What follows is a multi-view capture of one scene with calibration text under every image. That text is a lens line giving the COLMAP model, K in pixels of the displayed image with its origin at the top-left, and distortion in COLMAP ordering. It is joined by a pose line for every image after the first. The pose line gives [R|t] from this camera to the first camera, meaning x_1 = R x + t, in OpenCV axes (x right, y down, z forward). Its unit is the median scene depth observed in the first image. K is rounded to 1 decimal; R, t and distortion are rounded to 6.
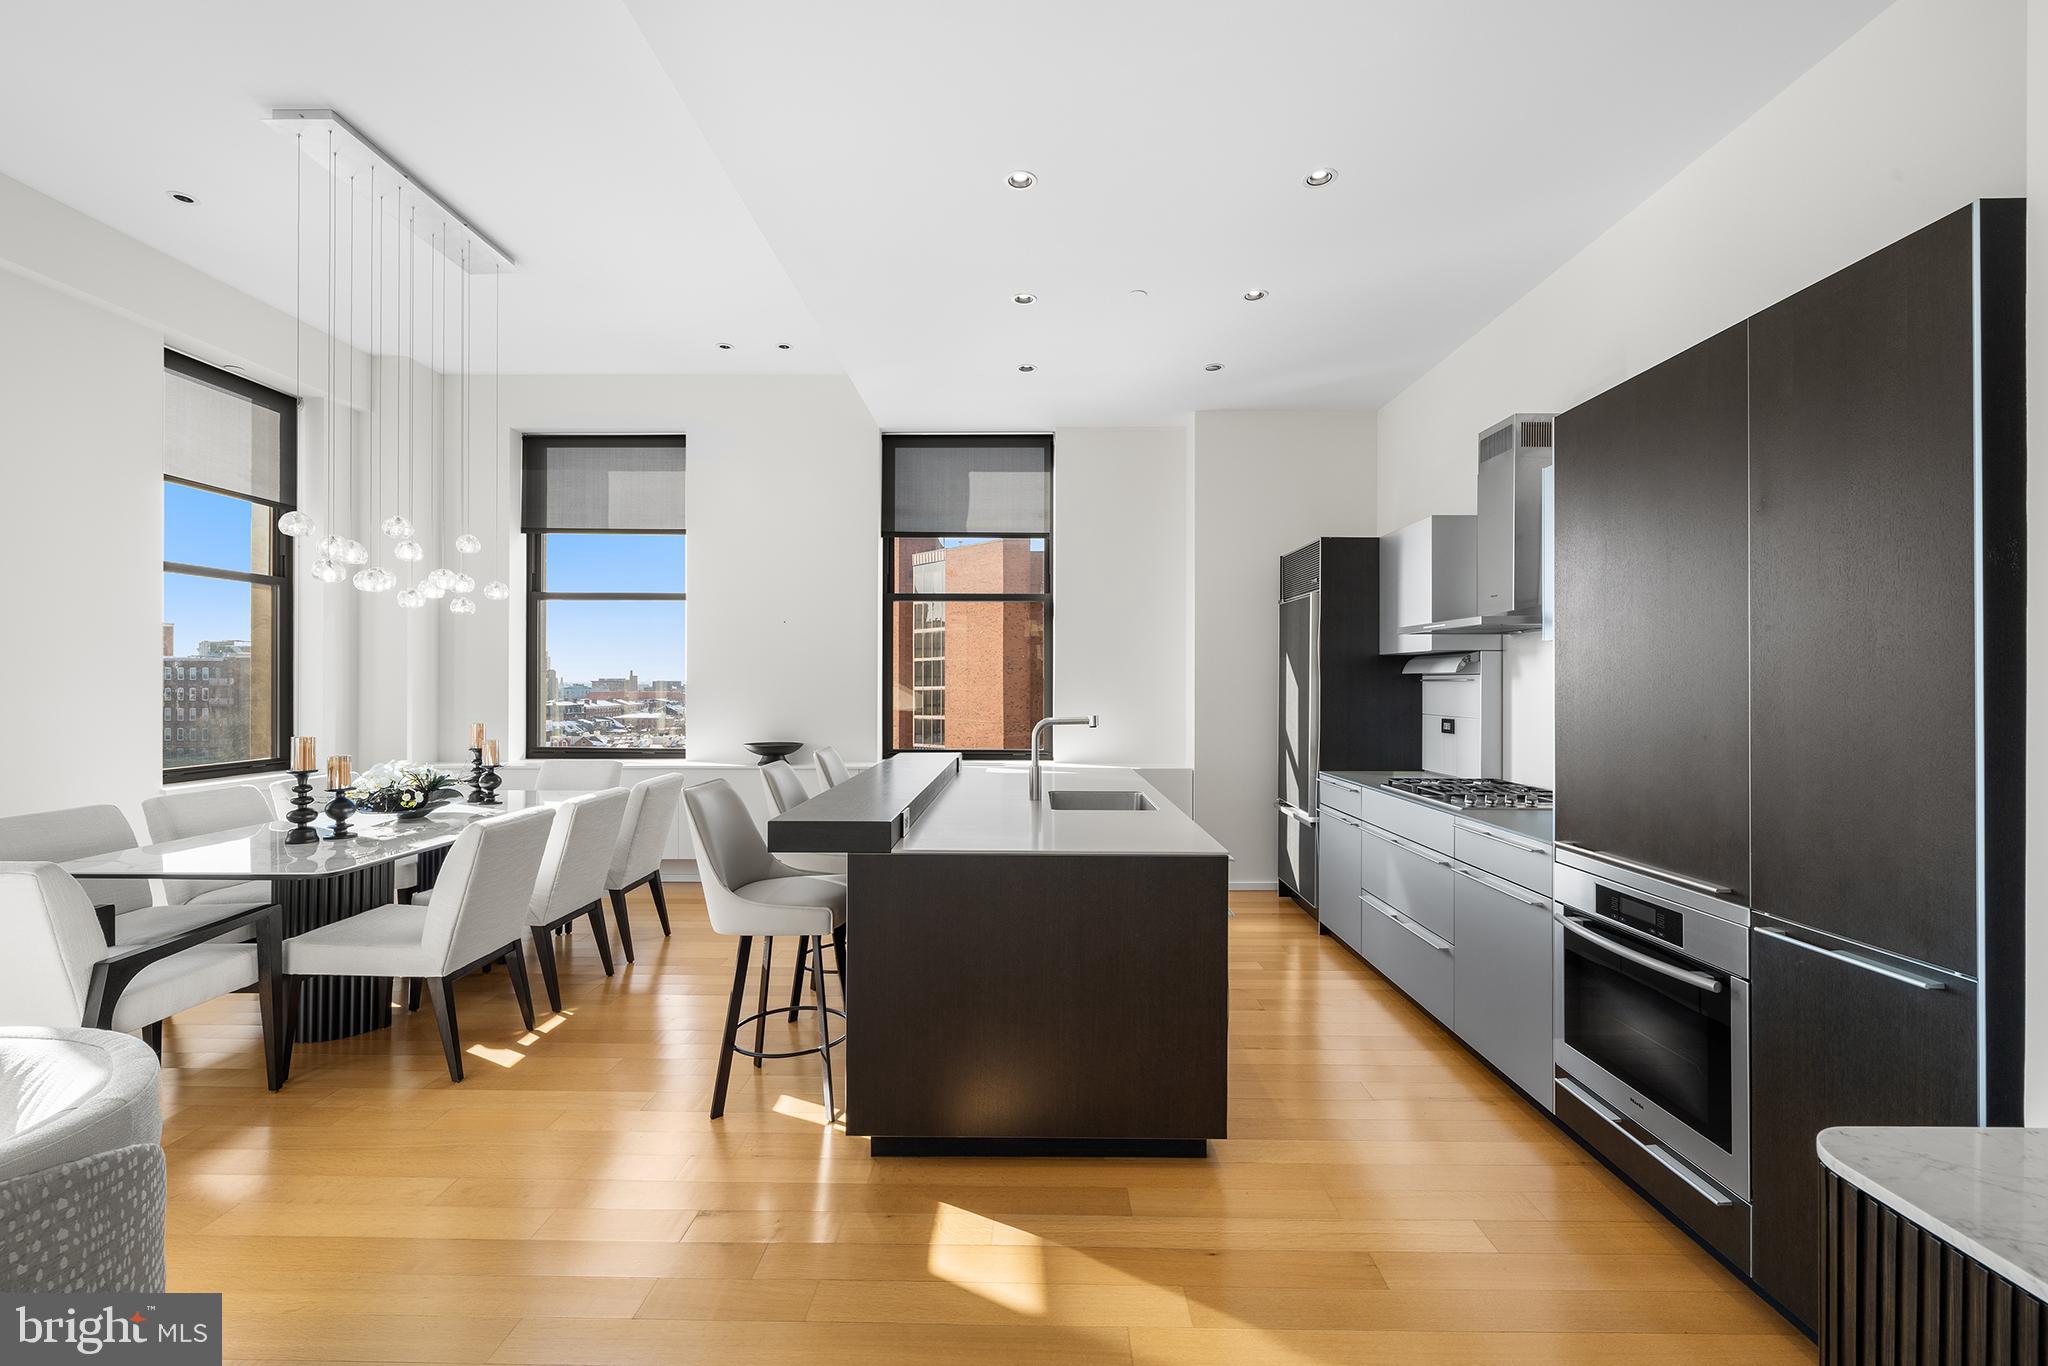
lens RADIAL K [[863.6, 0, 1024.0], [0, 863.6, 683.0], [0, 0, 1]] dist [0.001256, 0.000042]
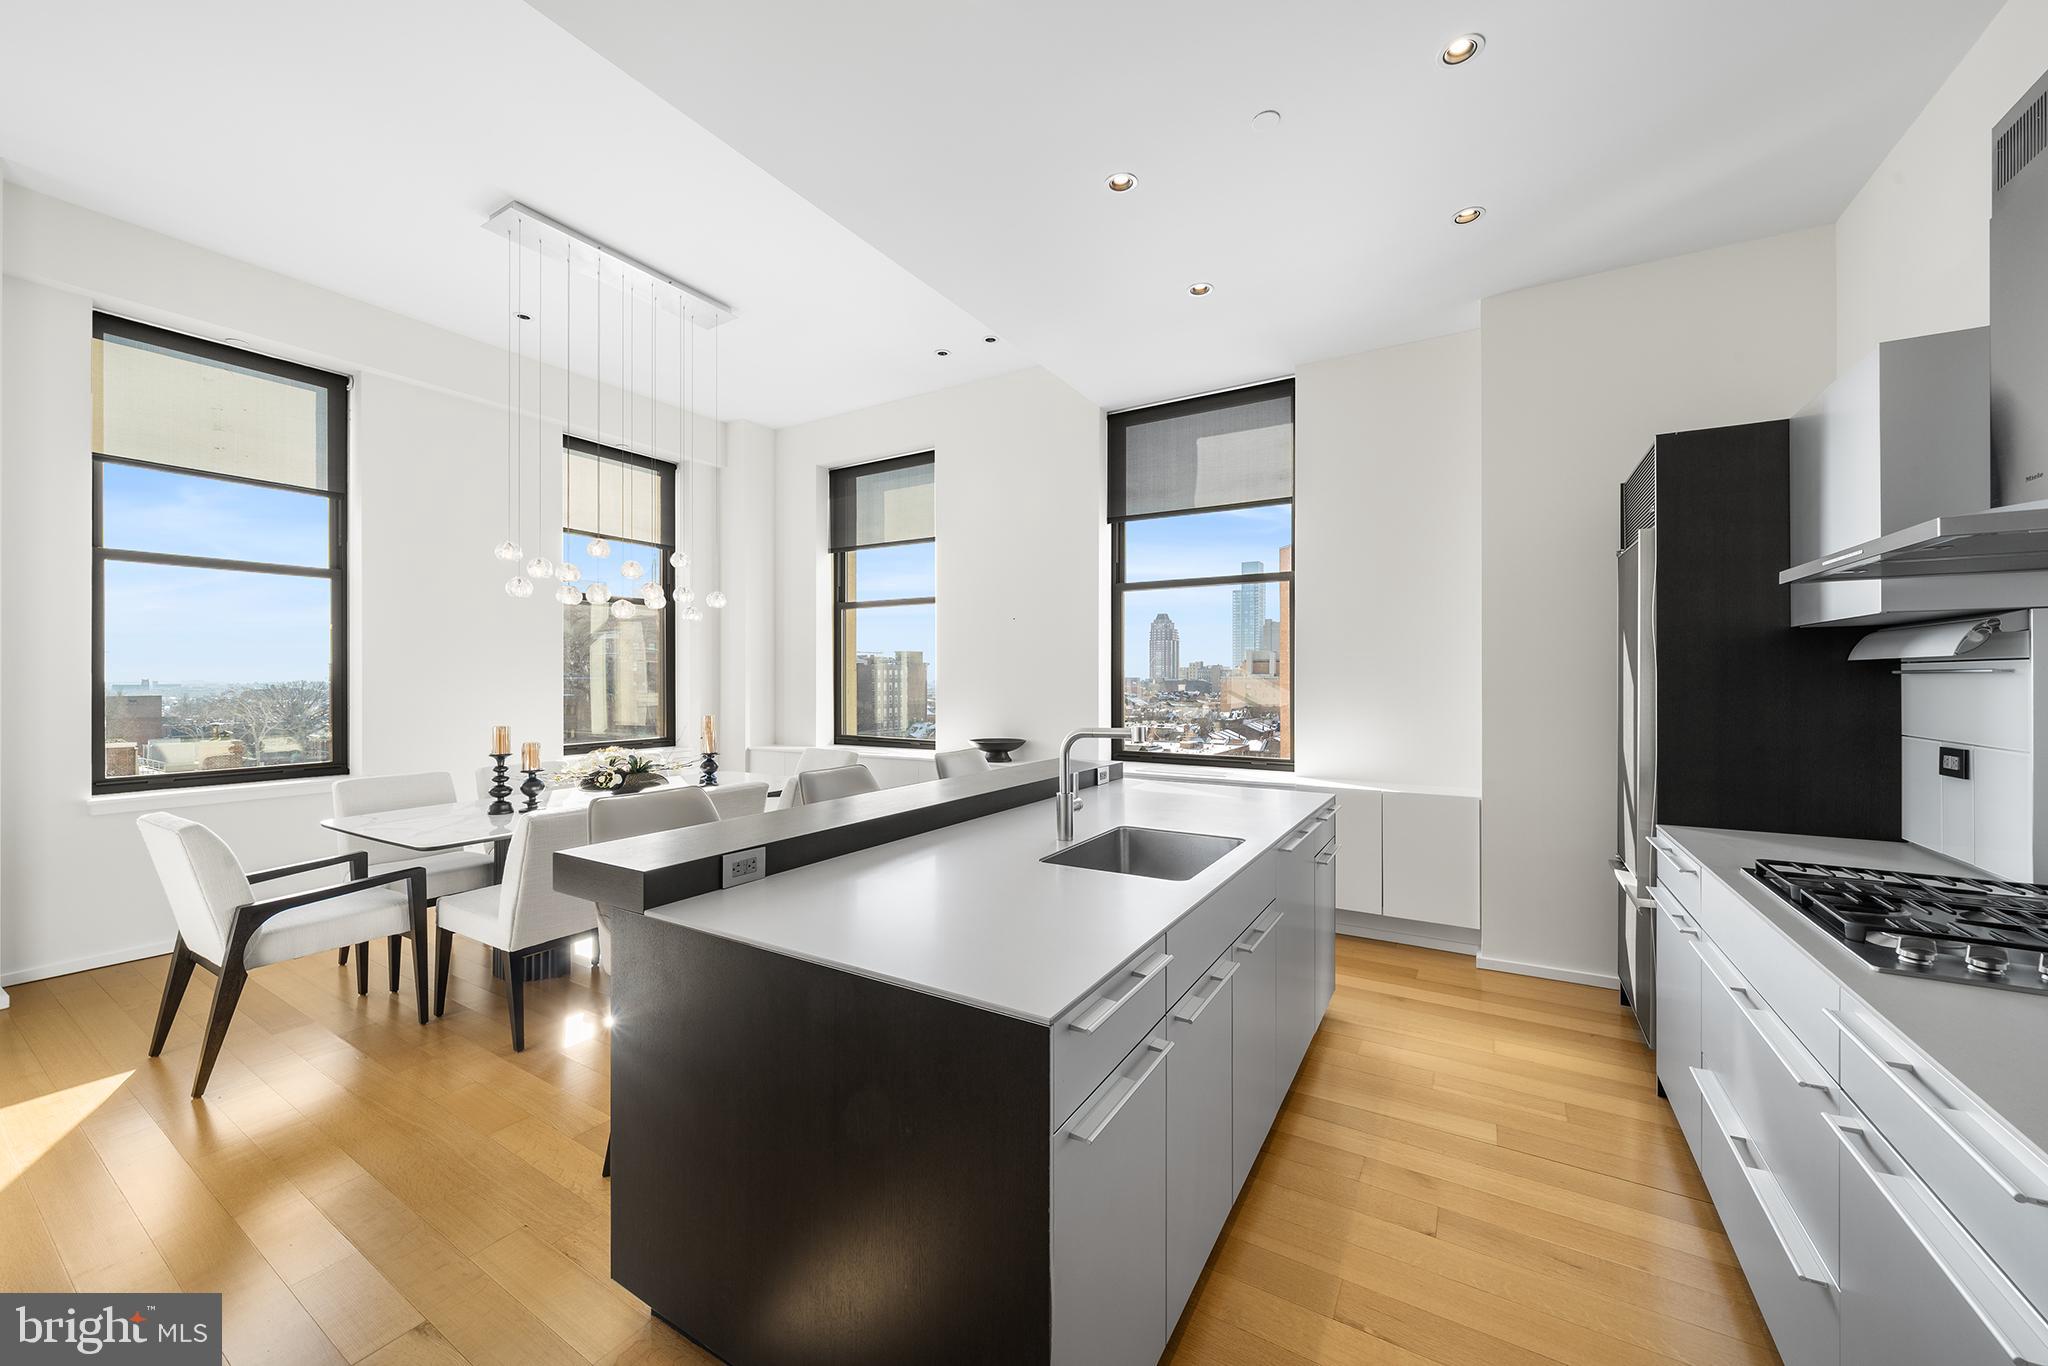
lens RADIAL K [[763.3, 0, 1019.8], [0, 763.3, 677.9], [0, 0, 1]] dist [-0.000572, 0.000018]
pose [[0.859971, -0.003713, -0.510329, 0.252265], [0.003206, 0.999993, -0.001873, -0.000423], [0.510333, -0.000026, 0.859977, 0.342883]]
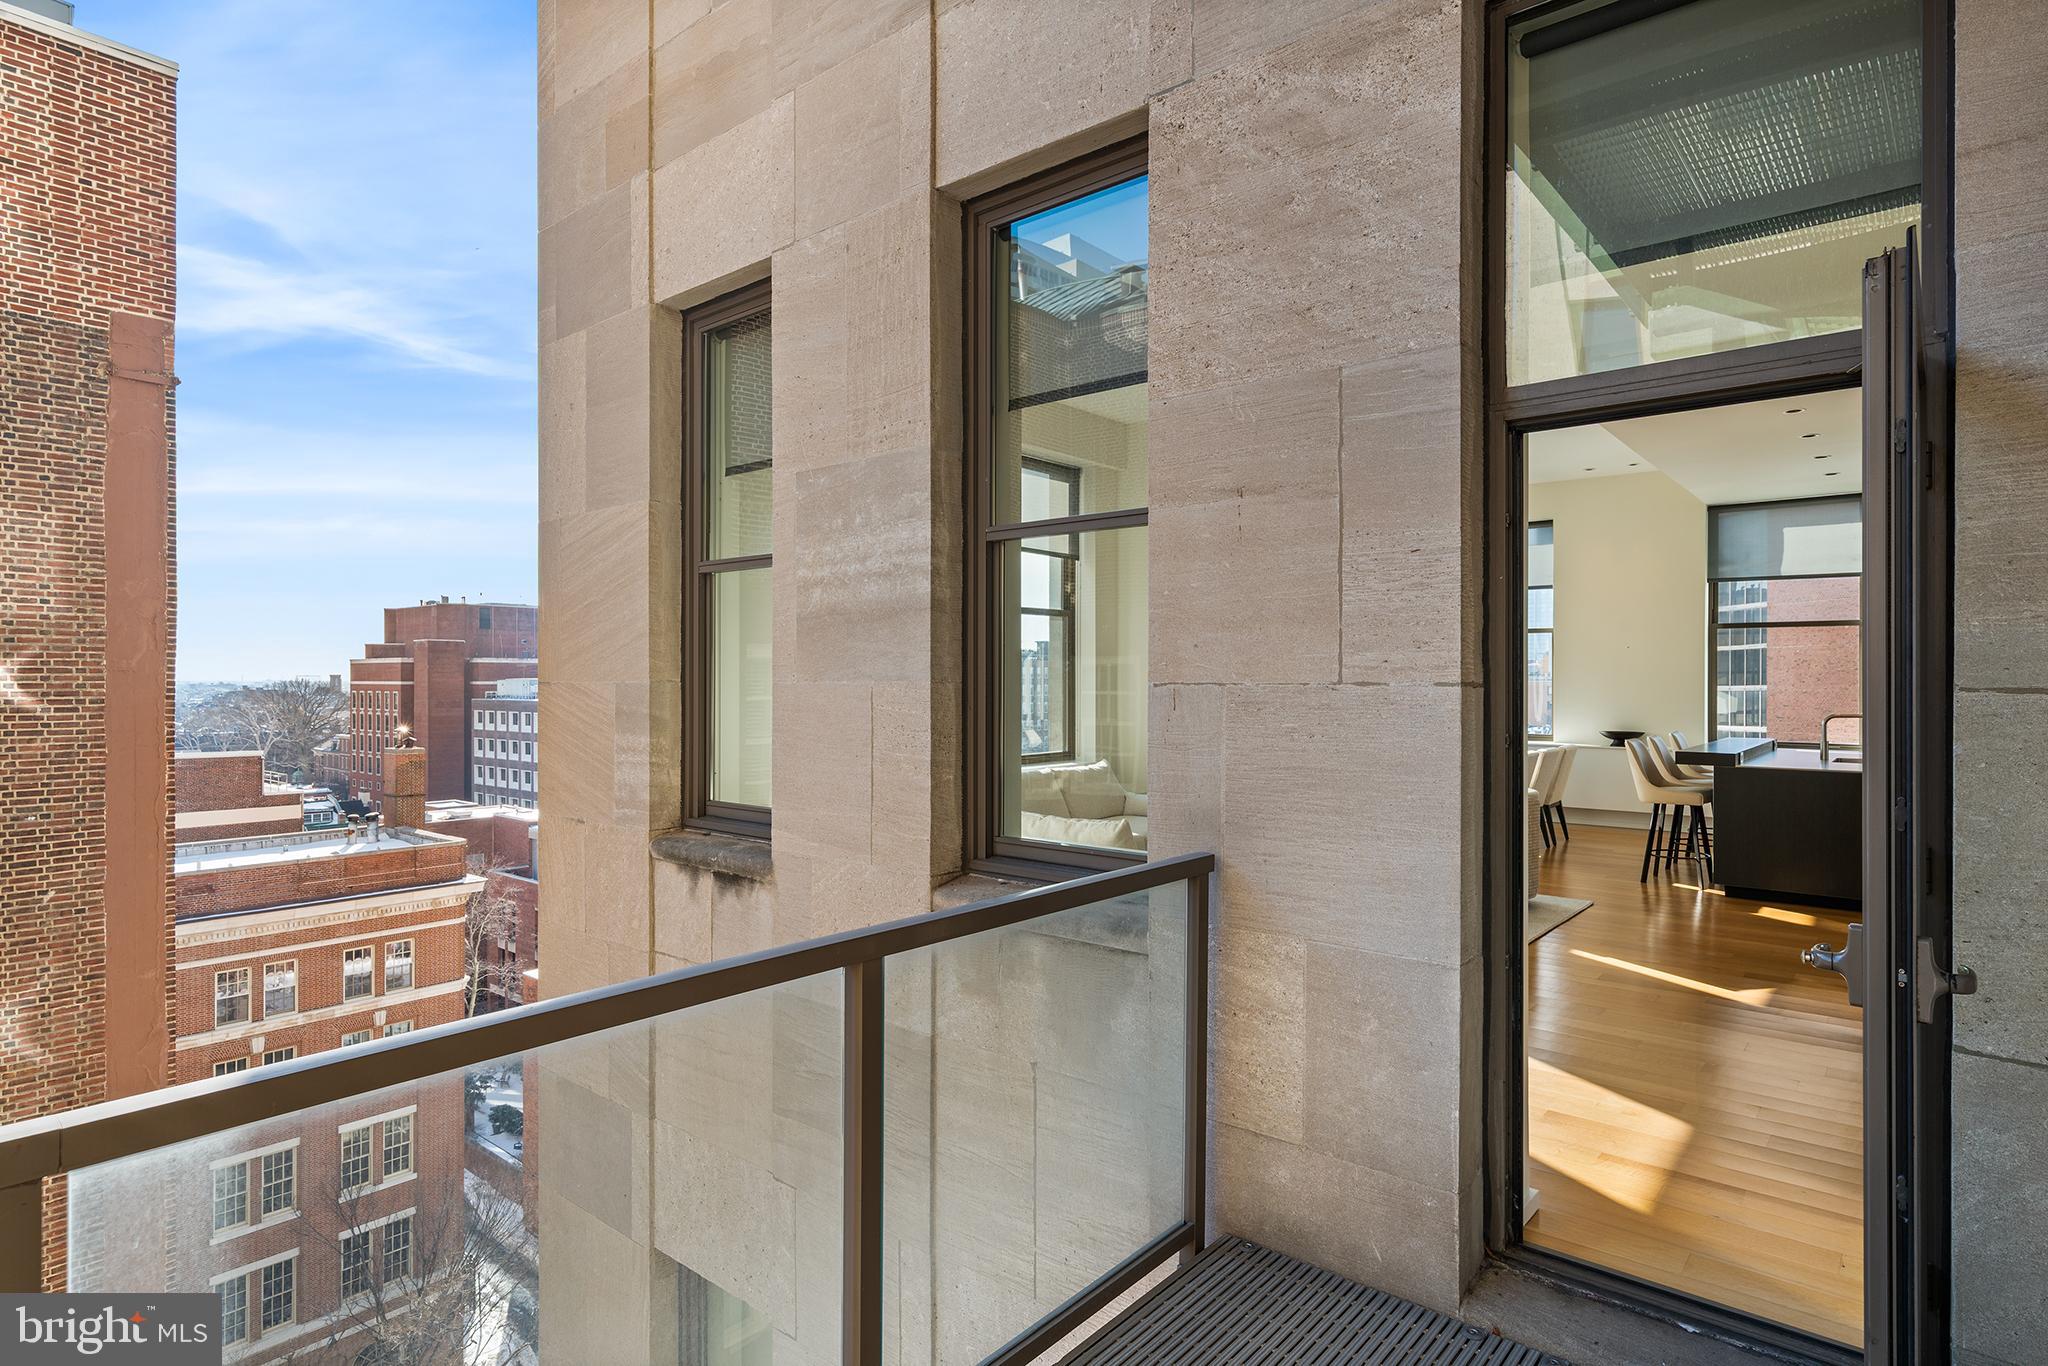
lens RADIAL K [[1100.7, 0, 1024.0], [0, 1100.7, 683.0], [0, 0, 1]] dist [-0.005527, -0.000789]
pose [[0.776438, 0.000626, -0.630194, 0.126504], [0.001160, 0.999996, 0.002423, -0.023313], [0.630193, -0.002613, 0.776434, -1.436508]]
